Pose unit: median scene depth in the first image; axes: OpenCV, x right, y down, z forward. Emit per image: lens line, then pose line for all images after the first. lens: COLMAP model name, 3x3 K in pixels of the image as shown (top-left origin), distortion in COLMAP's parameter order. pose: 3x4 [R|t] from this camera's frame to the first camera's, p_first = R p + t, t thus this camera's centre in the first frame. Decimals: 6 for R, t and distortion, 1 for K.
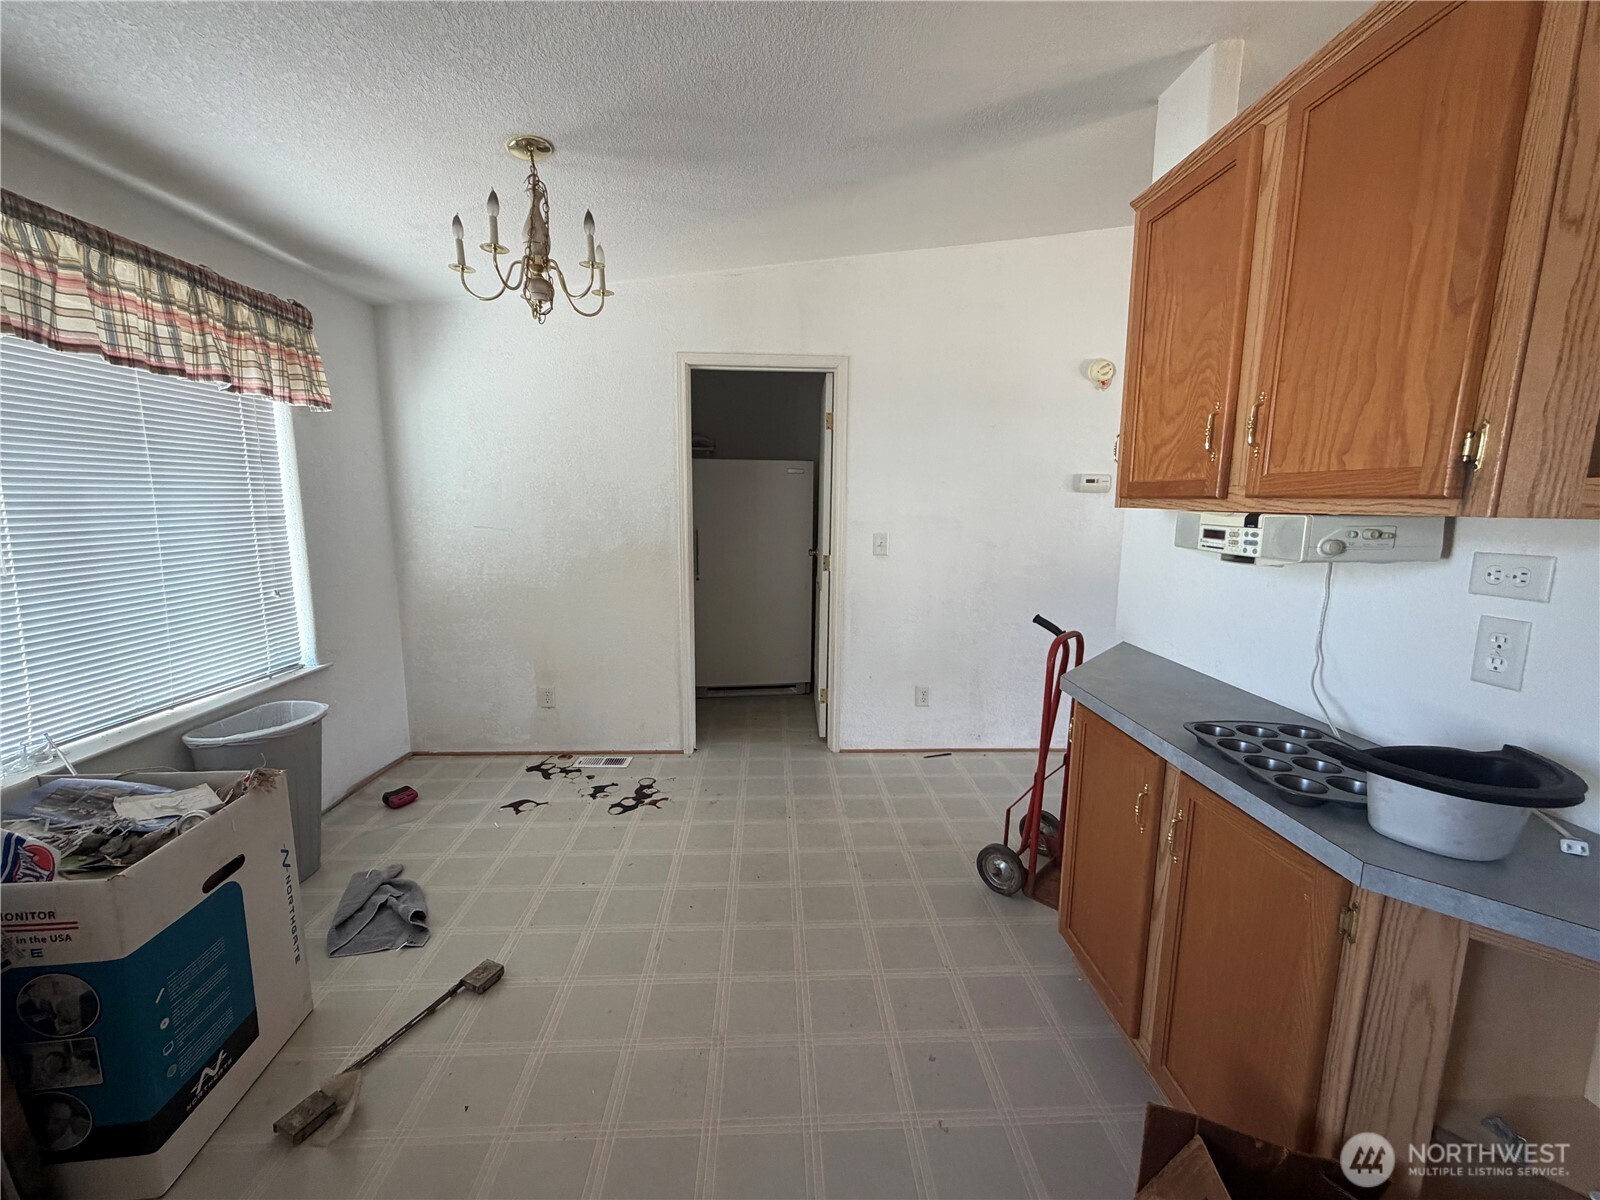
lens RADIAL K [[635.8, 0, 794.4], [0, 635.8, 599.2], [0, 0, 1]] dist [-0.003960, -0.000276]
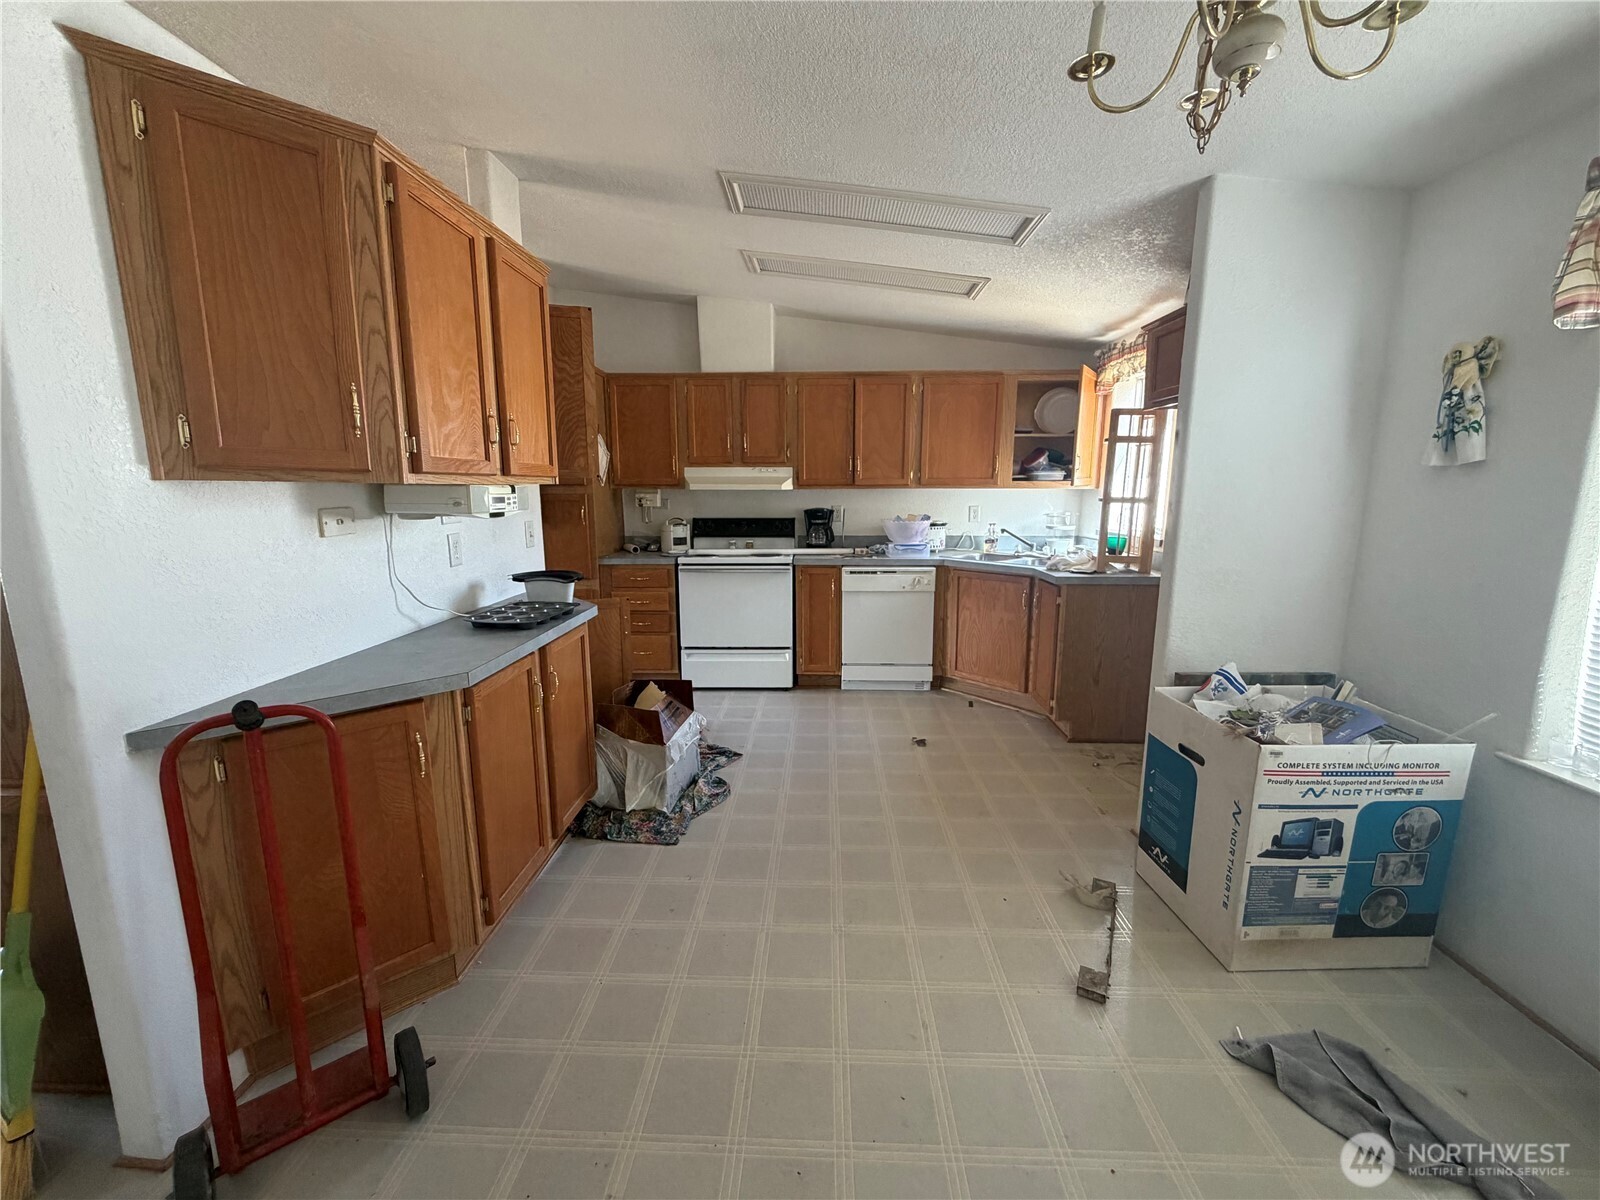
lens RADIAL K [[635.8, 0, 794.4], [0, 635.8, 599.2], [0, 0, 1]] dist [-0.003960, -0.000276]
pose [[-0.995743, -0.028224, 0.087750, -0.108009], [0.002242, 0.944273, 0.329156, -0.250762], [-0.092150, 0.327951, -0.940190, 1.646833]]
